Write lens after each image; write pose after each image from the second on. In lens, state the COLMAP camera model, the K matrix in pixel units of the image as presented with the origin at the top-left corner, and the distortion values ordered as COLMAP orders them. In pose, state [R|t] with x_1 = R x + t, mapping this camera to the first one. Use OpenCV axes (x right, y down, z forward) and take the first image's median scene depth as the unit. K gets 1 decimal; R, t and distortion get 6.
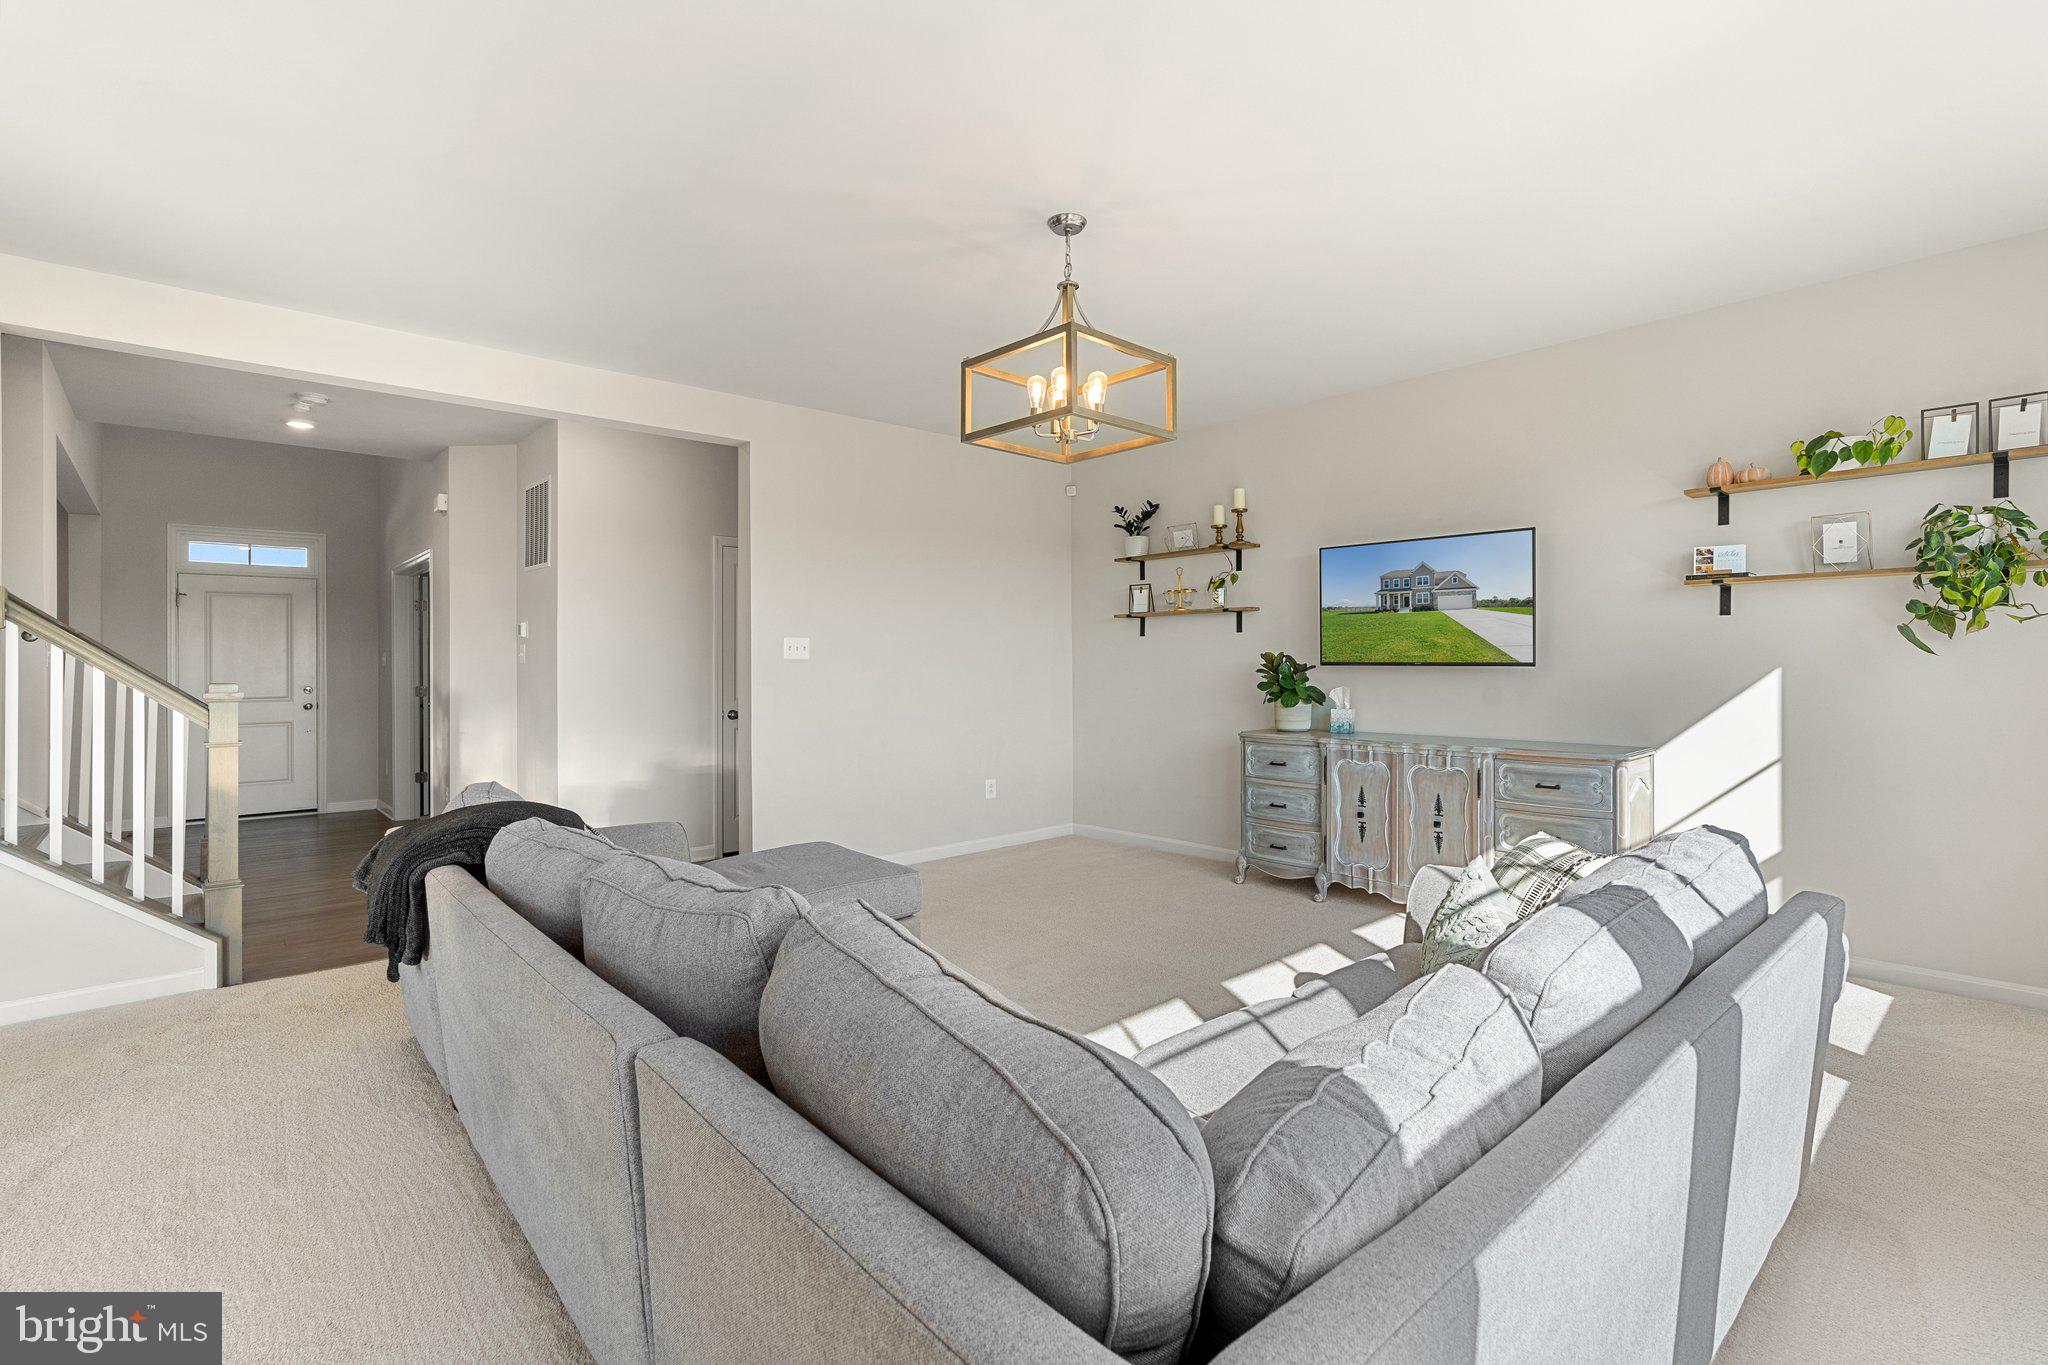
lens RADIAL K [[950.1, 0, 1036.1], [0, 950.1, 665.3], [0, 0, 1]] dist [-0.006396, 0.001293]
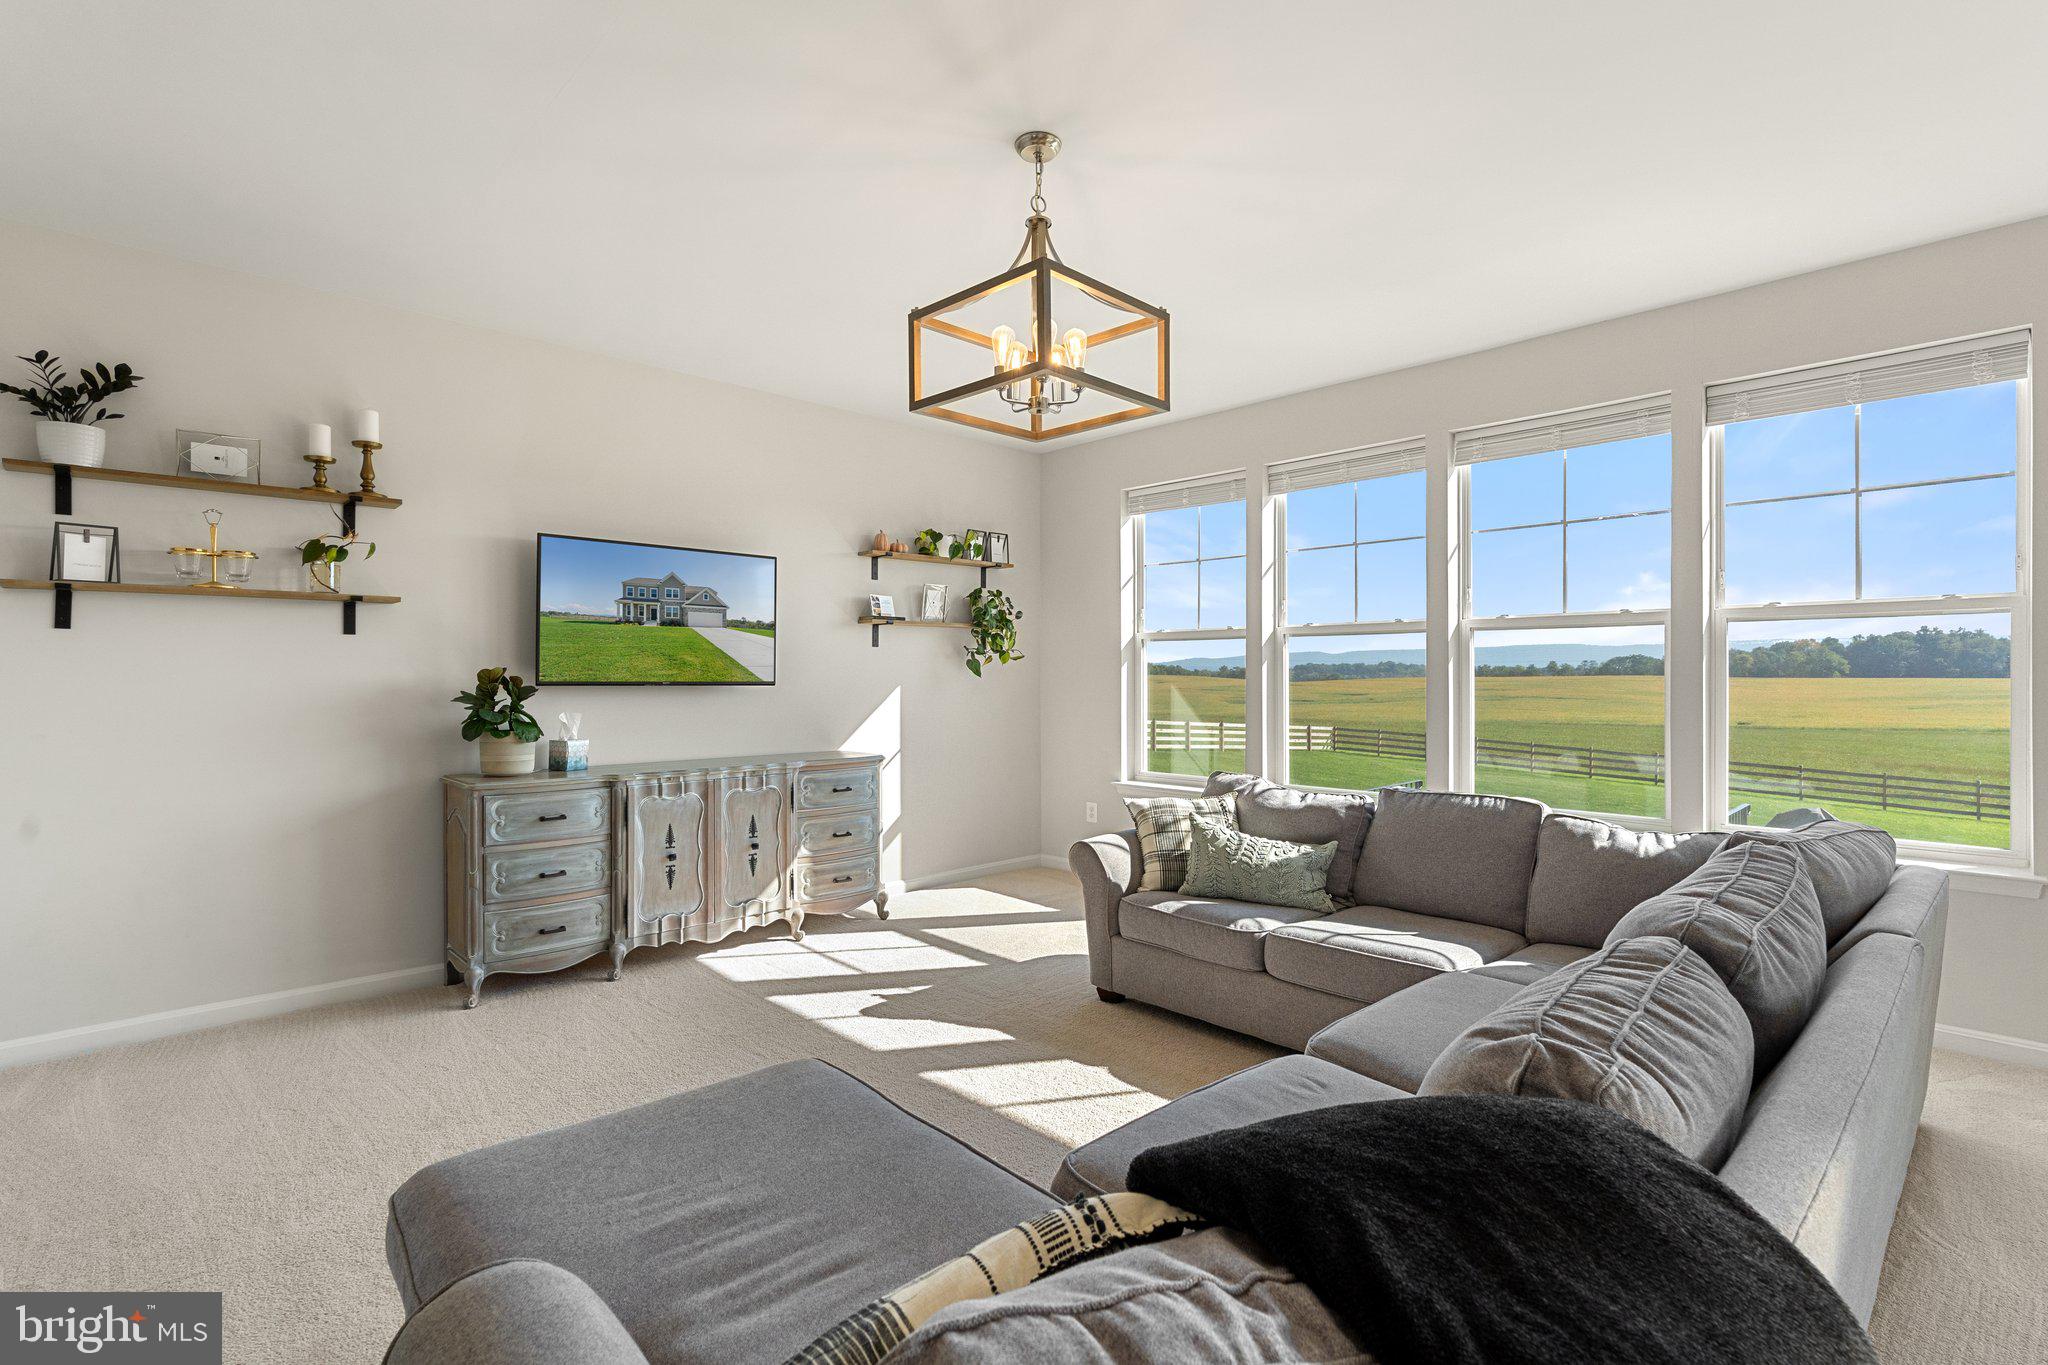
lens RADIAL K [[949.5, 0, 1026.3], [0, 949.5, 674.8], [0, 0, 1]] dist [-0.002689, 0.000158]
pose [[-0.025651, 0.010841, 0.999612, -0.520935], [0.005374, 0.999928, -0.010707, 0.001934], [-0.999657, 0.005097, -0.025708, 0.681127]]
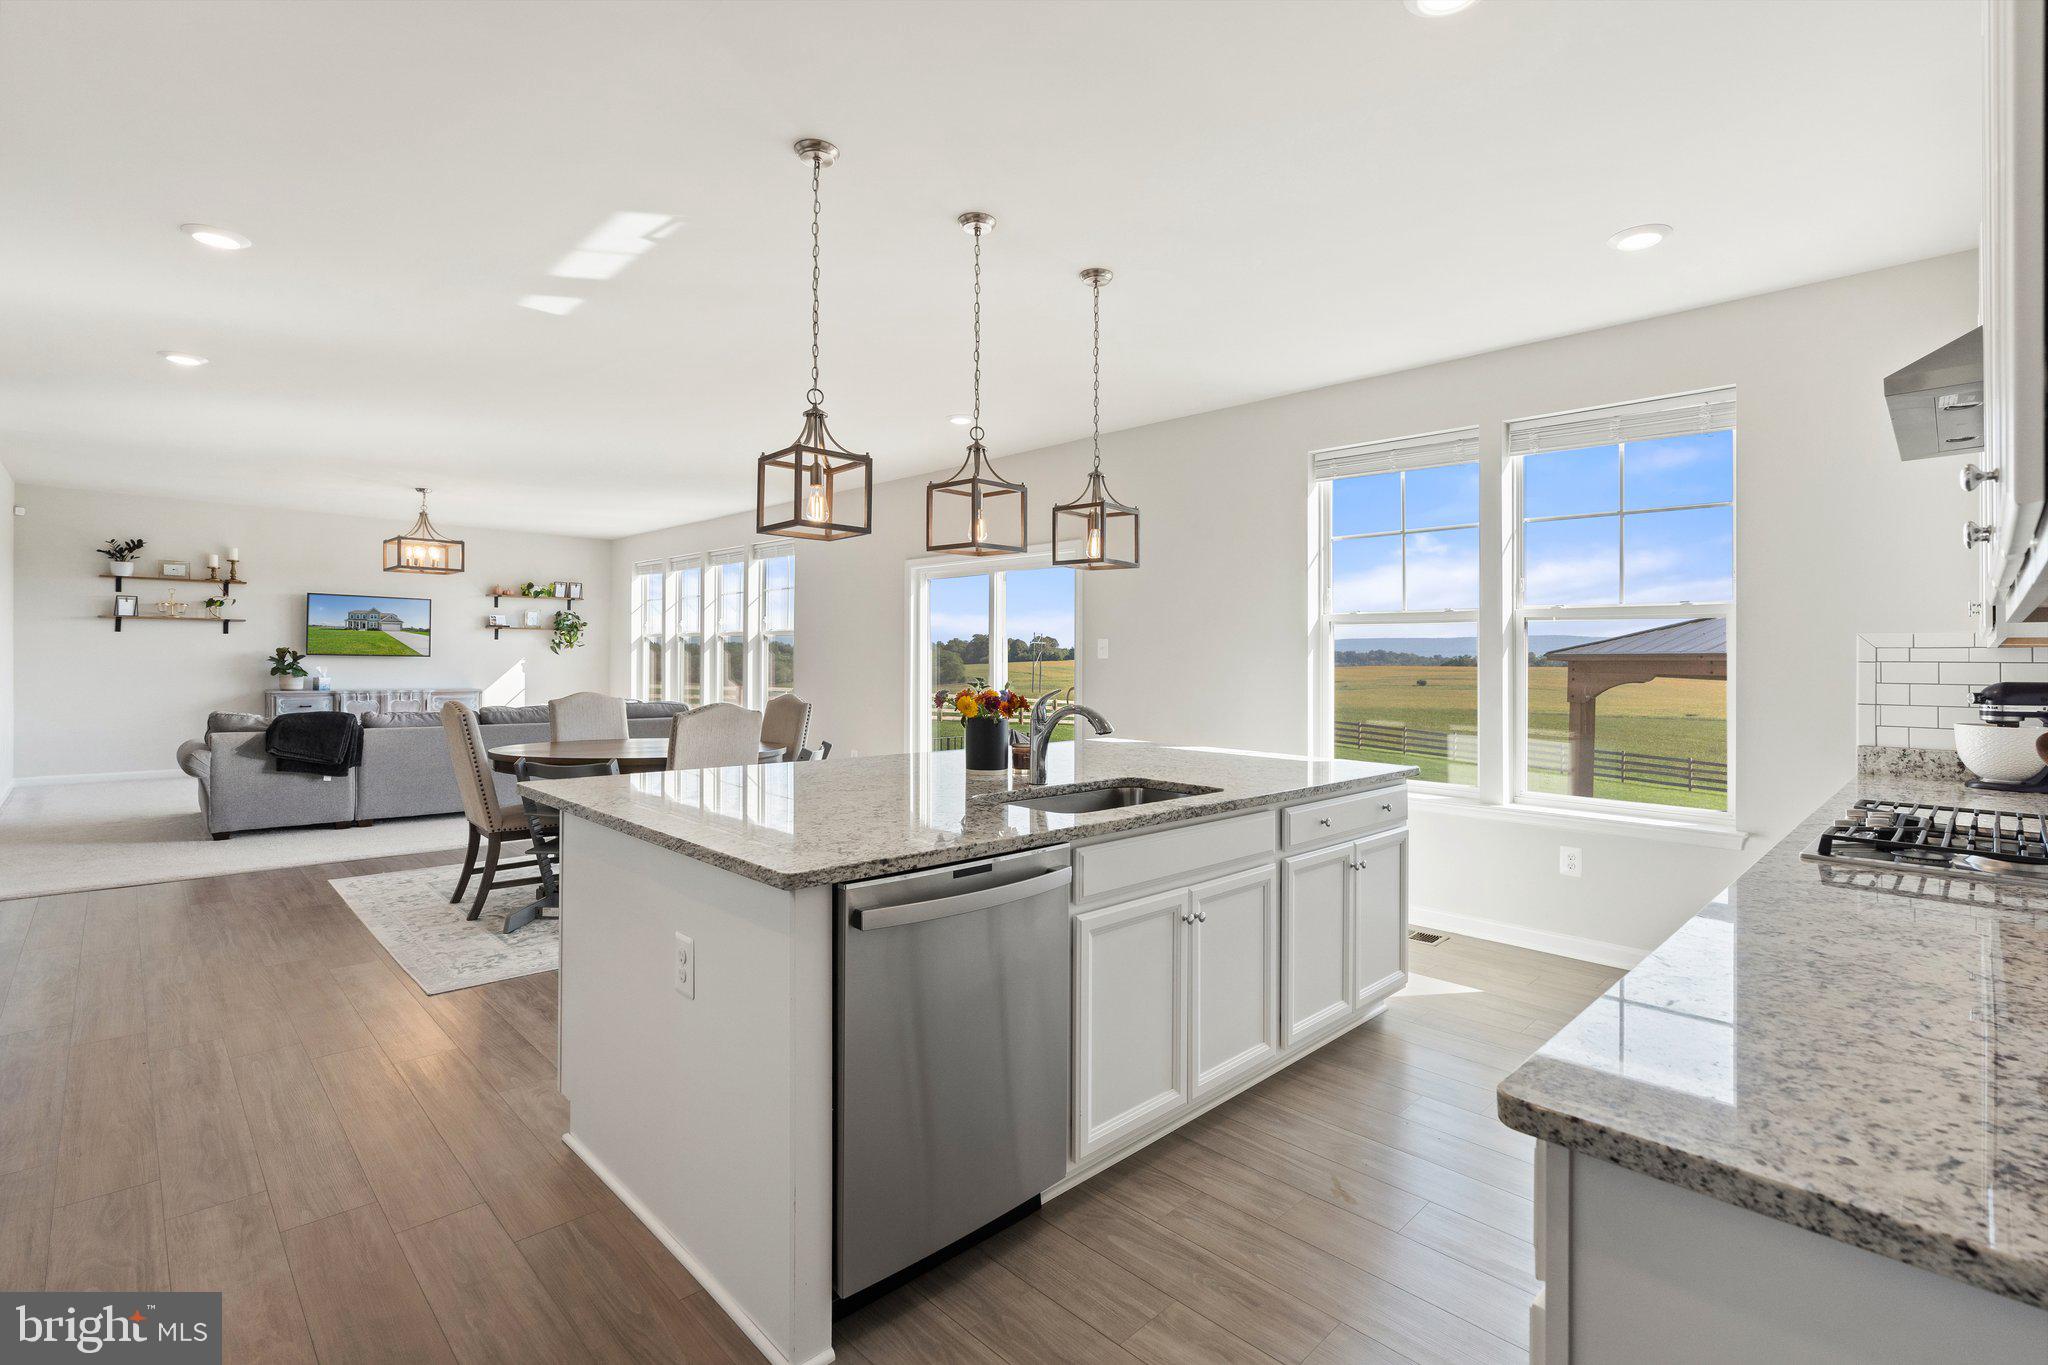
lens RADIAL K [[950.1, 0, 1036.1], [0, 950.1, 665.3], [0, 0, 1]] dist [-0.006396, 0.001293]
pose [[-0.041309, 0.002273, 0.999144, -1.792215], [-0.010178, 0.999945, -0.002695, 0.012047], [-0.999095, -0.010281, -0.041283, -0.407054]]
